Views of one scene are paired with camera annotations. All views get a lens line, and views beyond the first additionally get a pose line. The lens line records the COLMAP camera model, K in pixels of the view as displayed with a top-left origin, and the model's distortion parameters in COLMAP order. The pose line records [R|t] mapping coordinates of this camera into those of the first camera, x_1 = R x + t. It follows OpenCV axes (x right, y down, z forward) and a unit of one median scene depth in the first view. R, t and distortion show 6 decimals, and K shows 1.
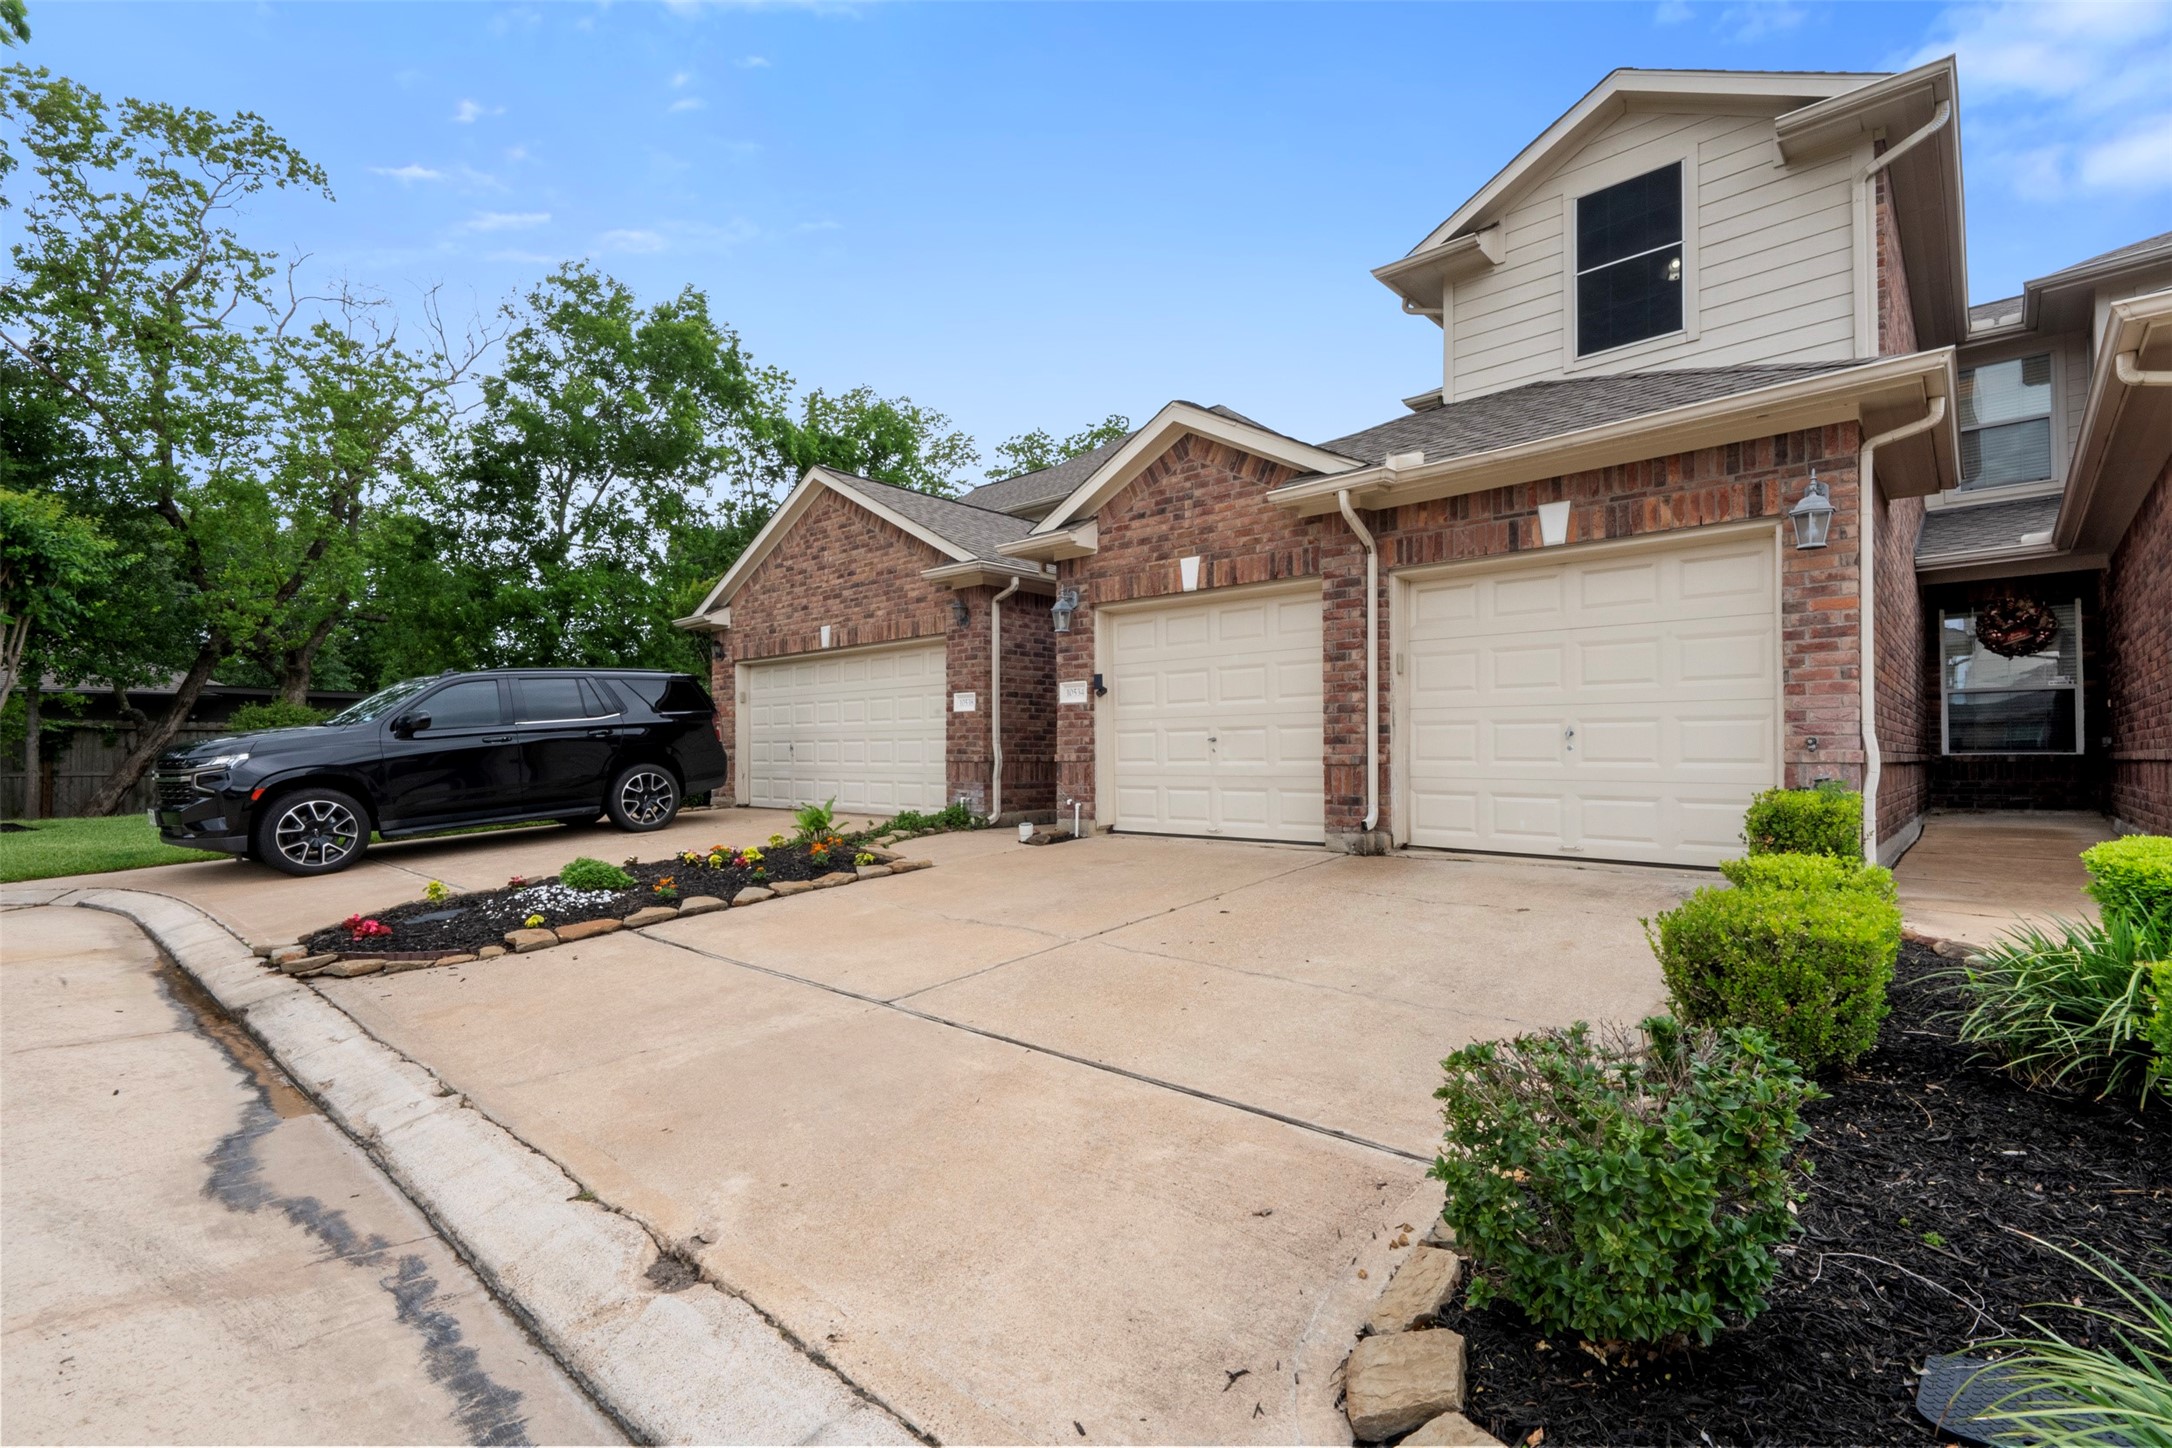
lens RADIAL K [[983.0, 0, 1085.5], [0, 983.0, 758.1], [0, 0, 1]] dist [0.017449, 0.000066]
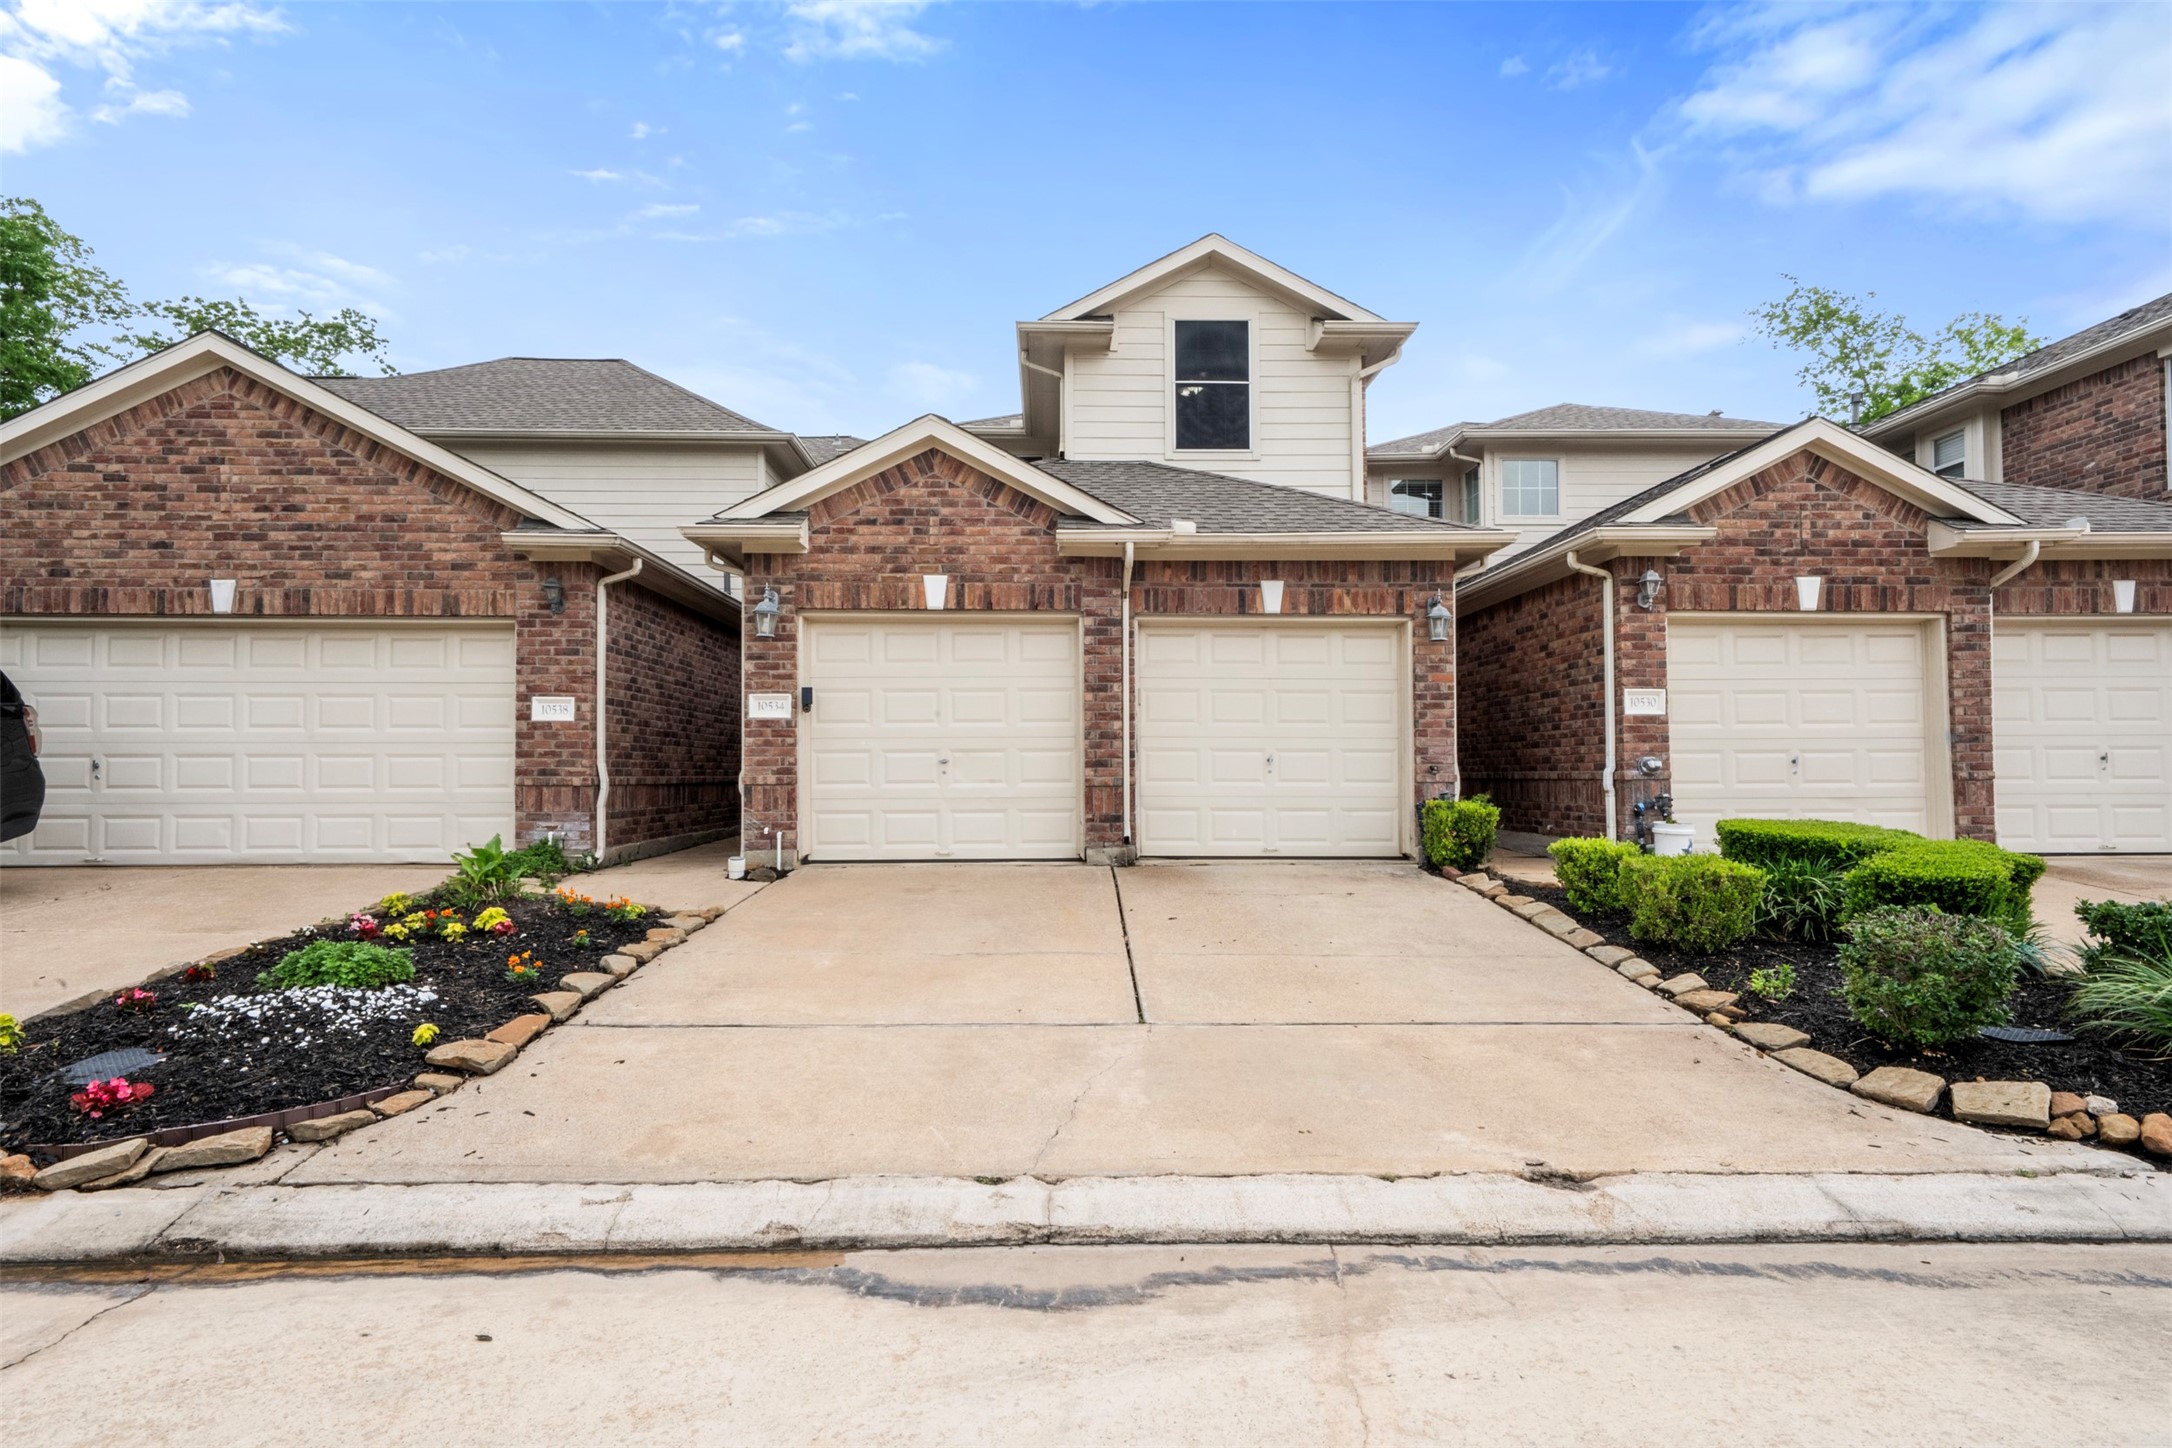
lens RADIAL K [[1097.8, 0, 1083.1], [0, 1097.8, 765.9], [0, 0, 1]] dist [0.013677, 0.001973]
pose [[0.718854, 0.003850, 0.695150, -0.573199], [0.002353, 0.999965, -0.007972, -0.005634], [-0.695157, 0.007366, 0.718821, 0.120195]]
